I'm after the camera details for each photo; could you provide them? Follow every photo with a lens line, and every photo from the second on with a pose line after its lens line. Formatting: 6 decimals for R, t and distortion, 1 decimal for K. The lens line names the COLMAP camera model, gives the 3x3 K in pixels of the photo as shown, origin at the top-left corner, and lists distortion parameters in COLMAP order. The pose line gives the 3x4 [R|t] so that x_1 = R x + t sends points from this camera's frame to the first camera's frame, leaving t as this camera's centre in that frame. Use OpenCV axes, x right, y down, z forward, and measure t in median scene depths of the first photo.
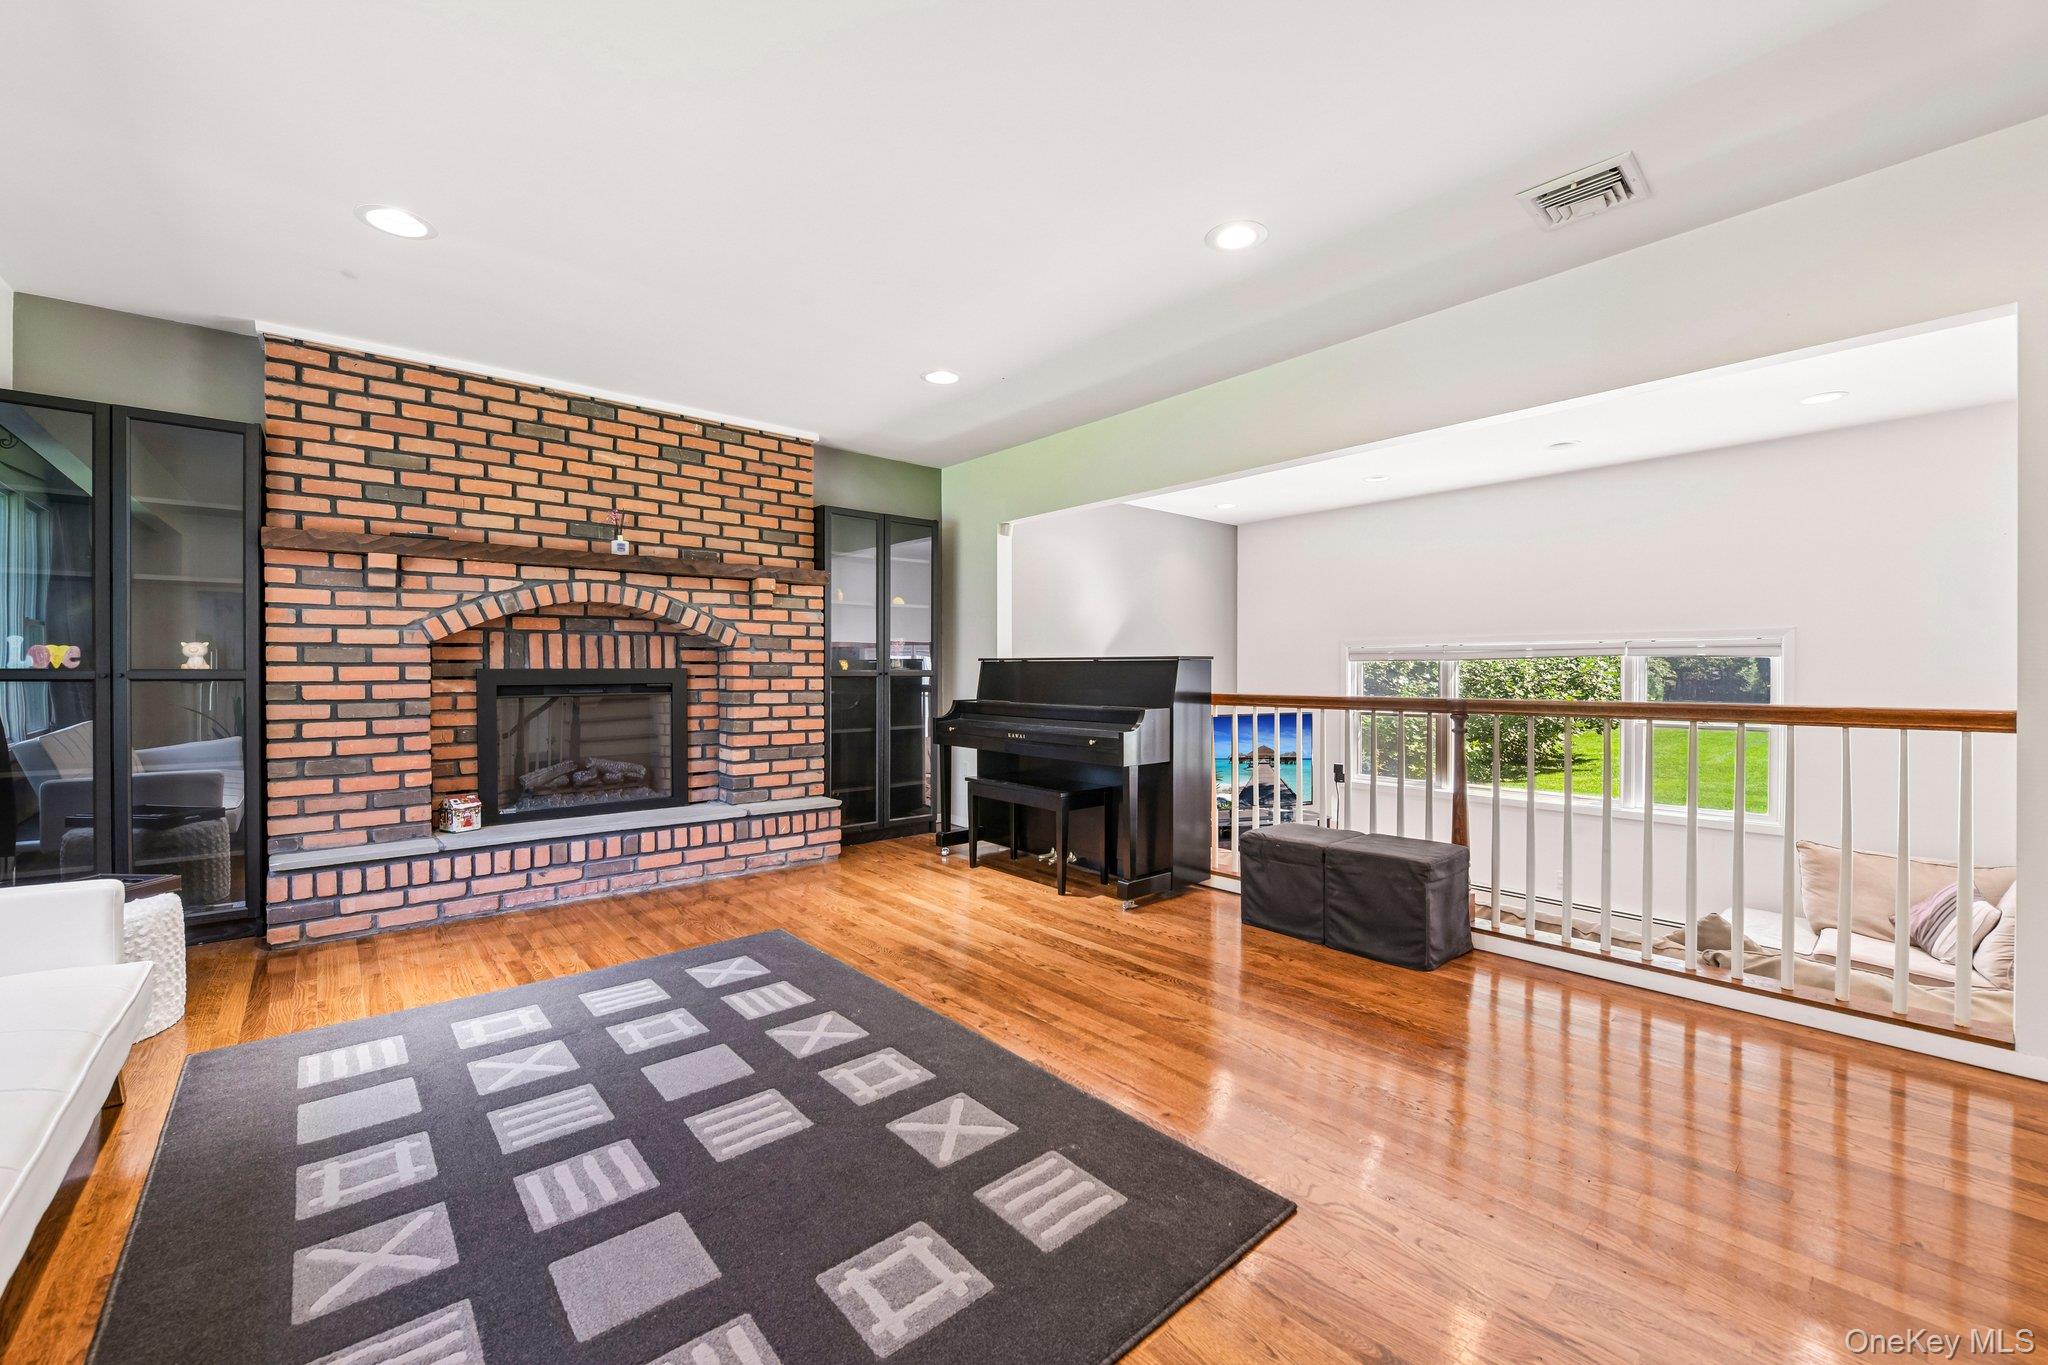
lens RADIAL K [[827.9, 0, 1016.8], [0, 827.9, 685.8], [0, 0, 1]] dist [-0.010658, 0.000436]
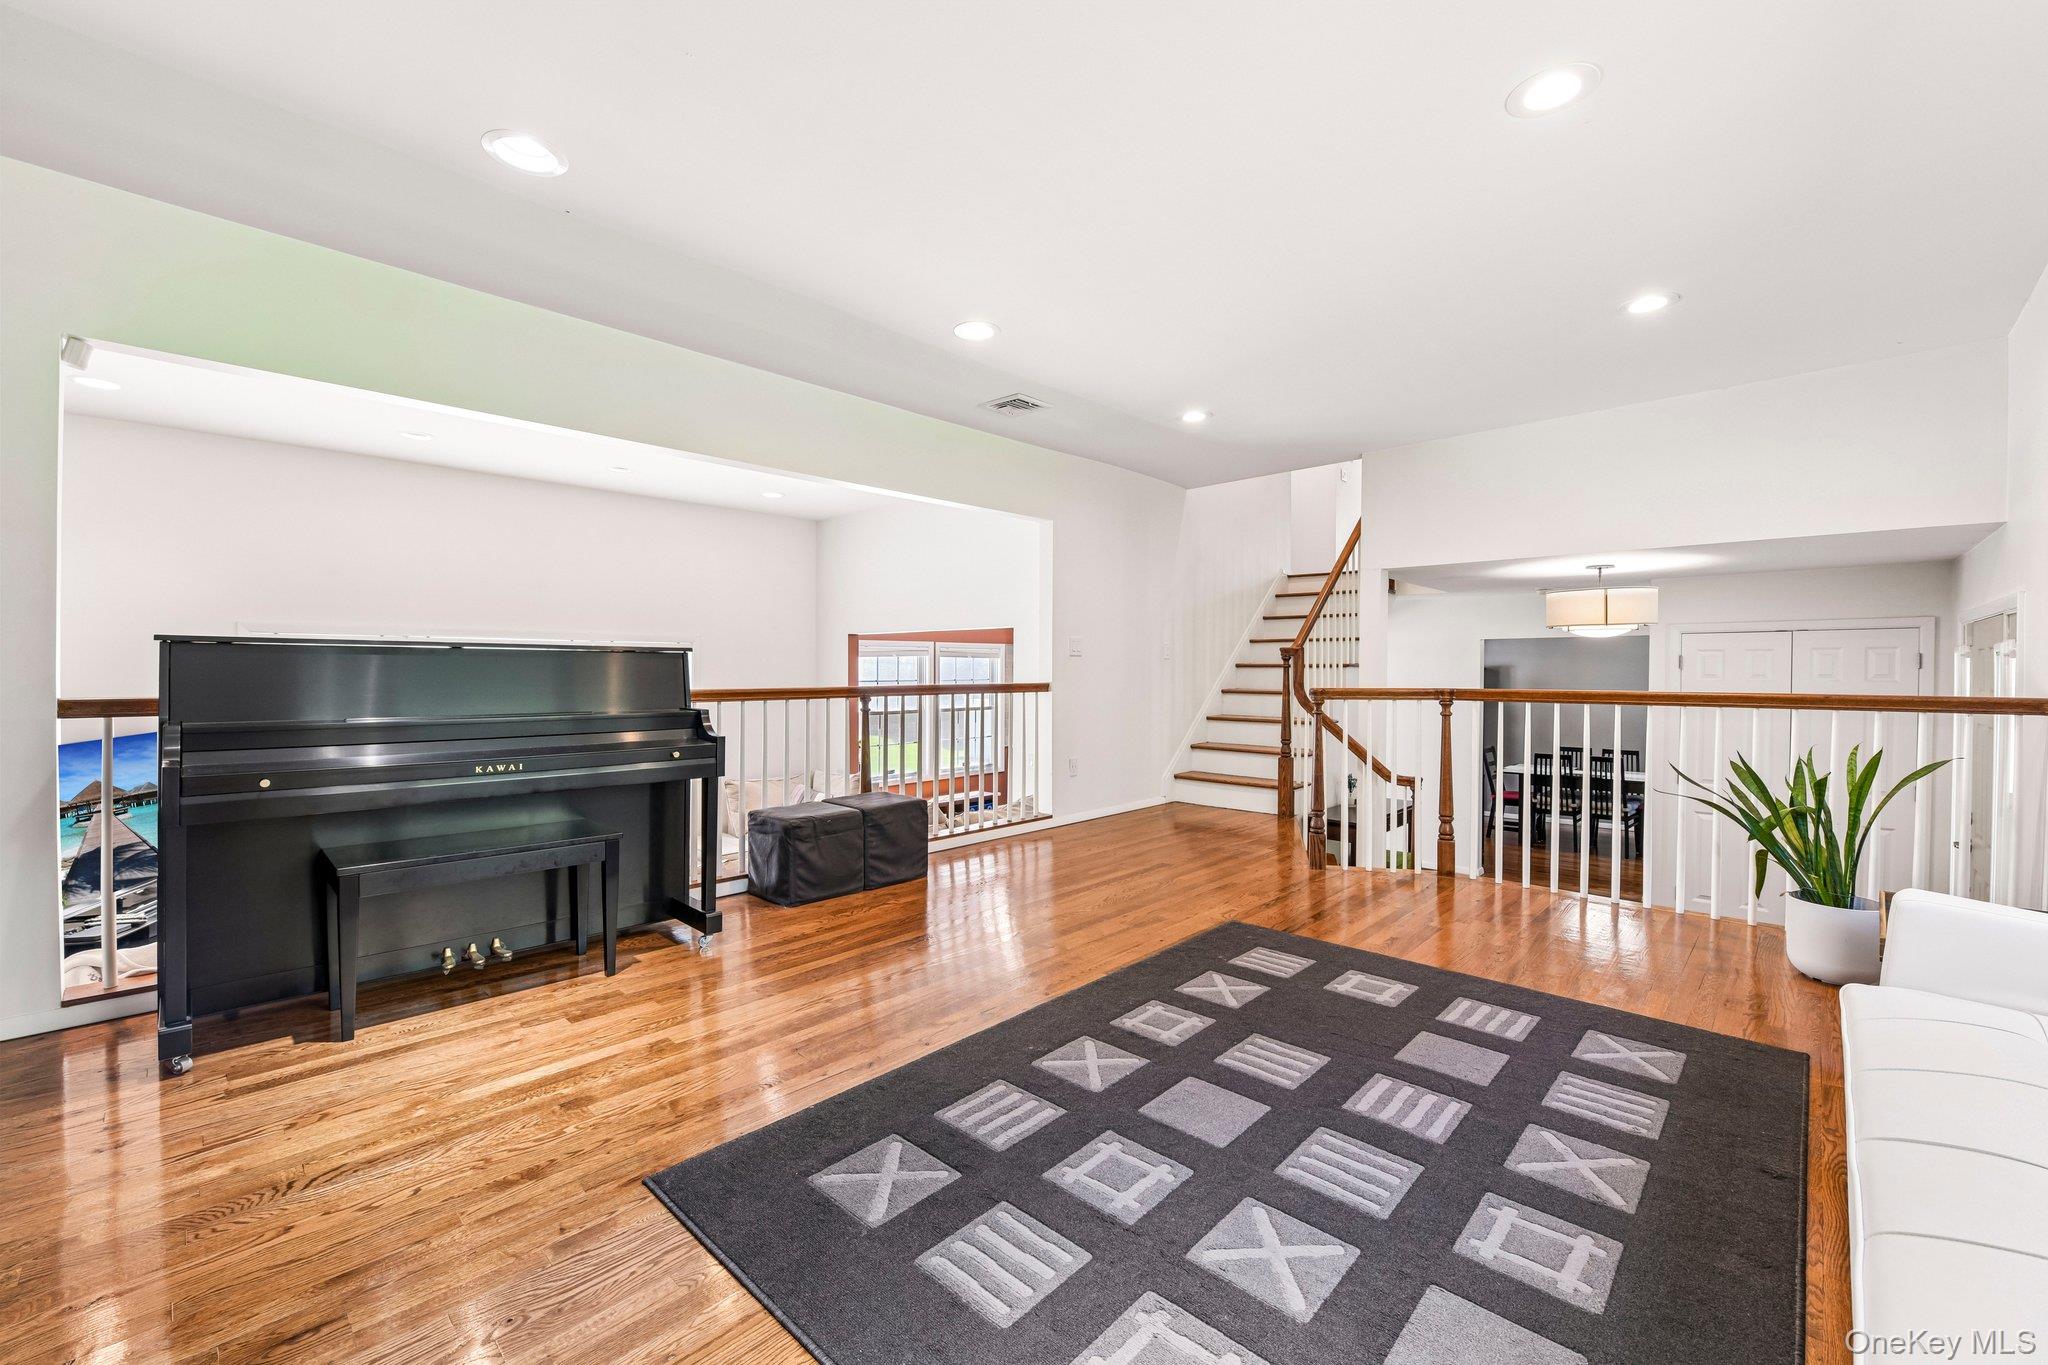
lens RADIAL K [[827.9, 0, 1039.8], [0, 827.9, 675.8], [0, 0, 1]] dist [-0.010658, 0.000436]
pose [[-0.114414, -0.009286, 0.993390, -1.208622], [0.014634, 0.999832, 0.011032, -0.016927], [-0.993325, 0.015800, -0.114259, 1.228458]]
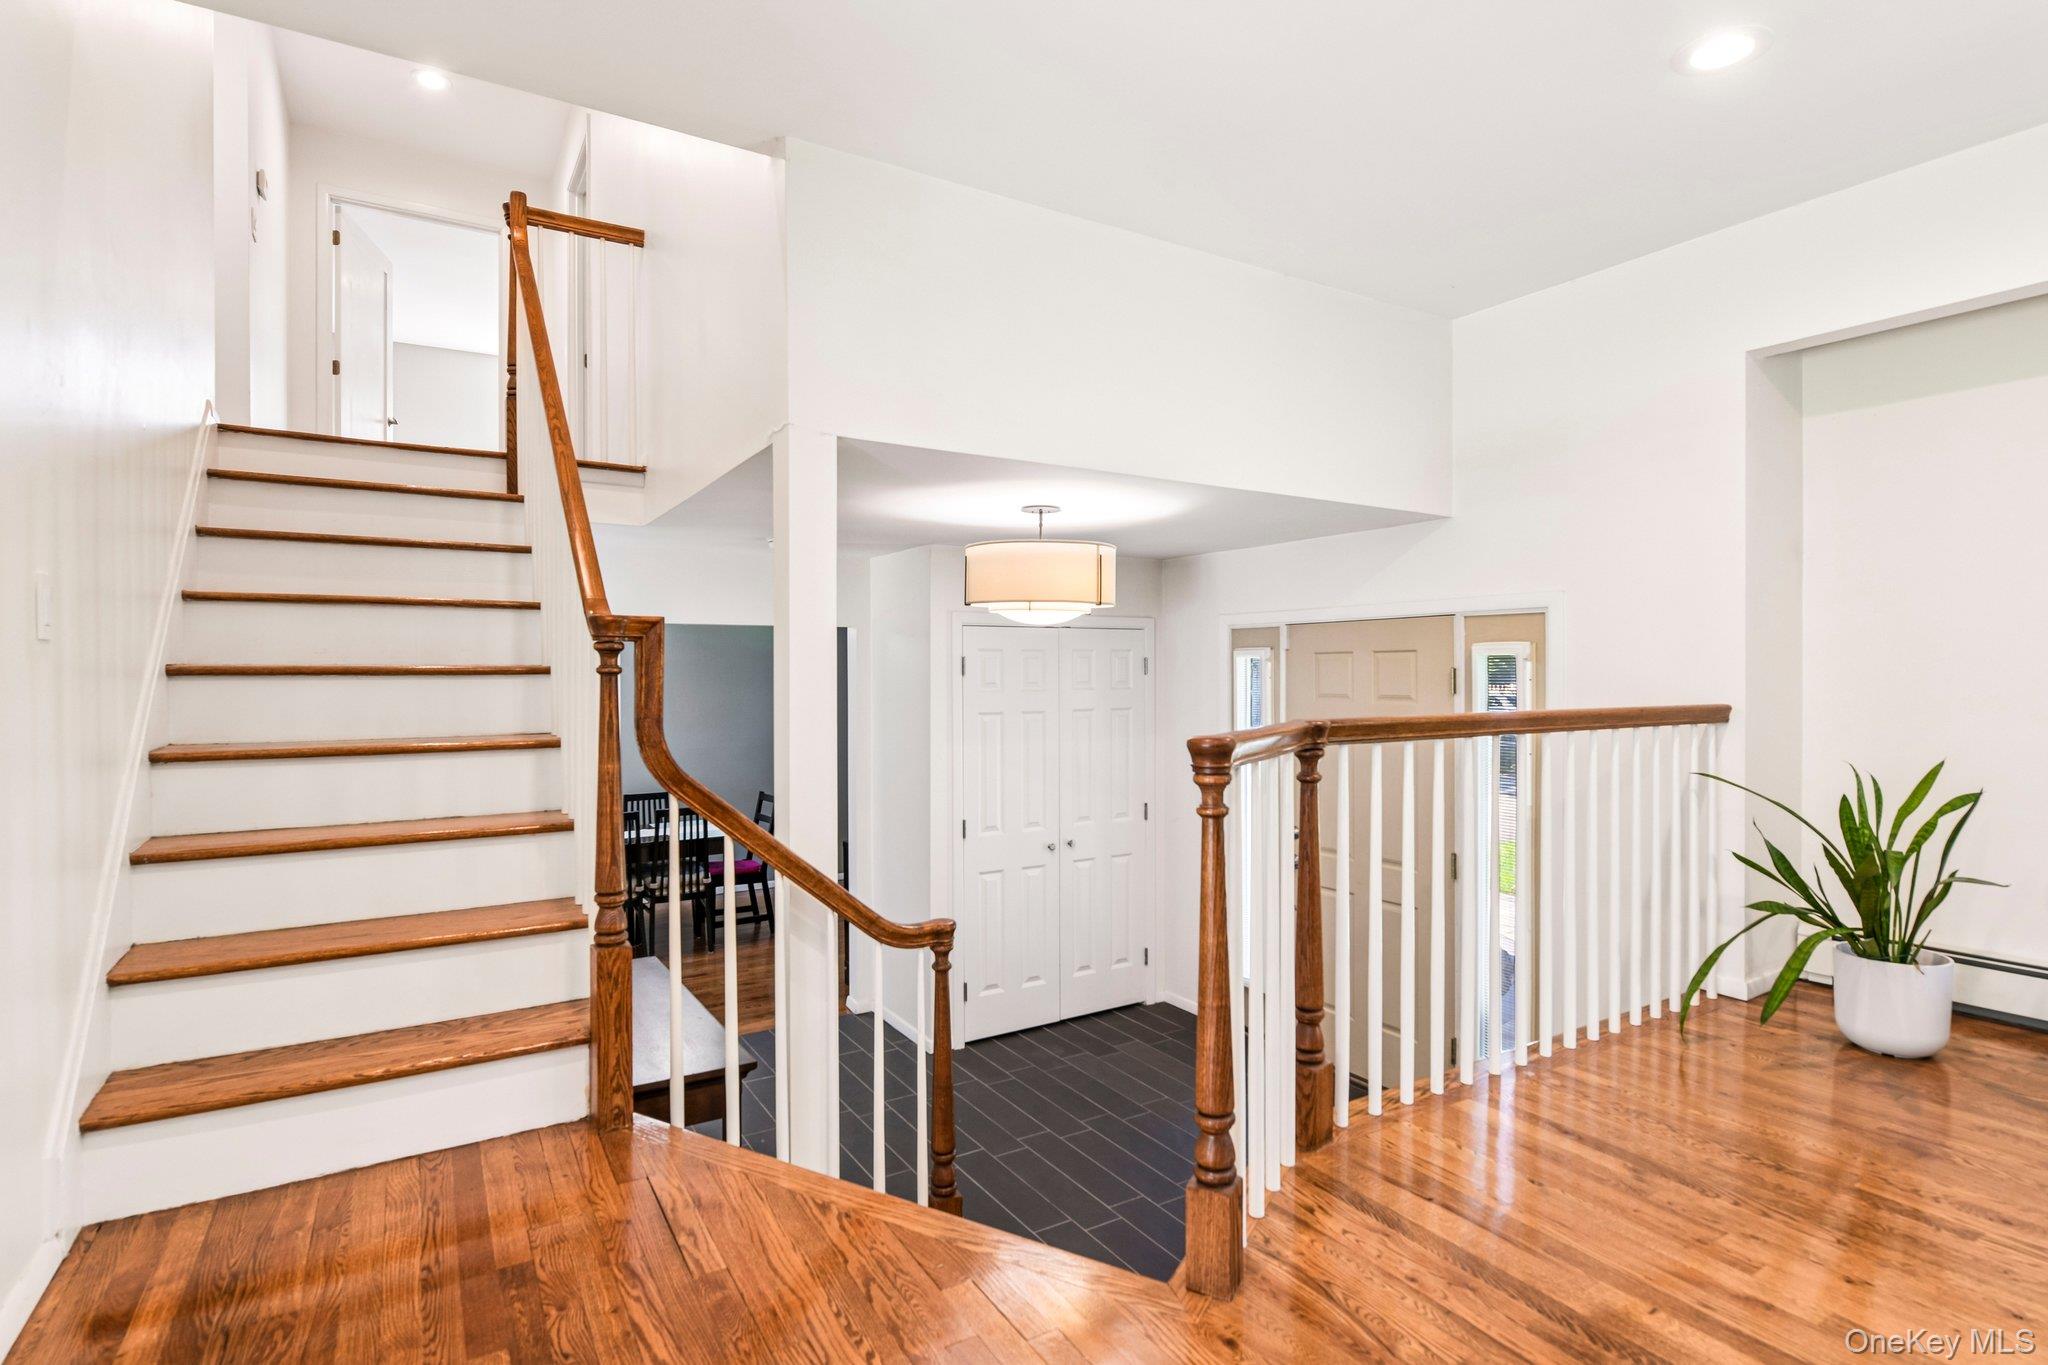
lens RADIAL K [[1022.2, 0, 1030.9], [0, 1022.2, 684.7], [0, 0, 1]] dist [-0.005496, -0.000751]
pose [[-0.988649, 0.003208, 0.150211, 0.631651], [0.006918, 0.999684, 0.024187, -0.016291], [-0.150086, 0.024952, -0.988358, 1.149007]]
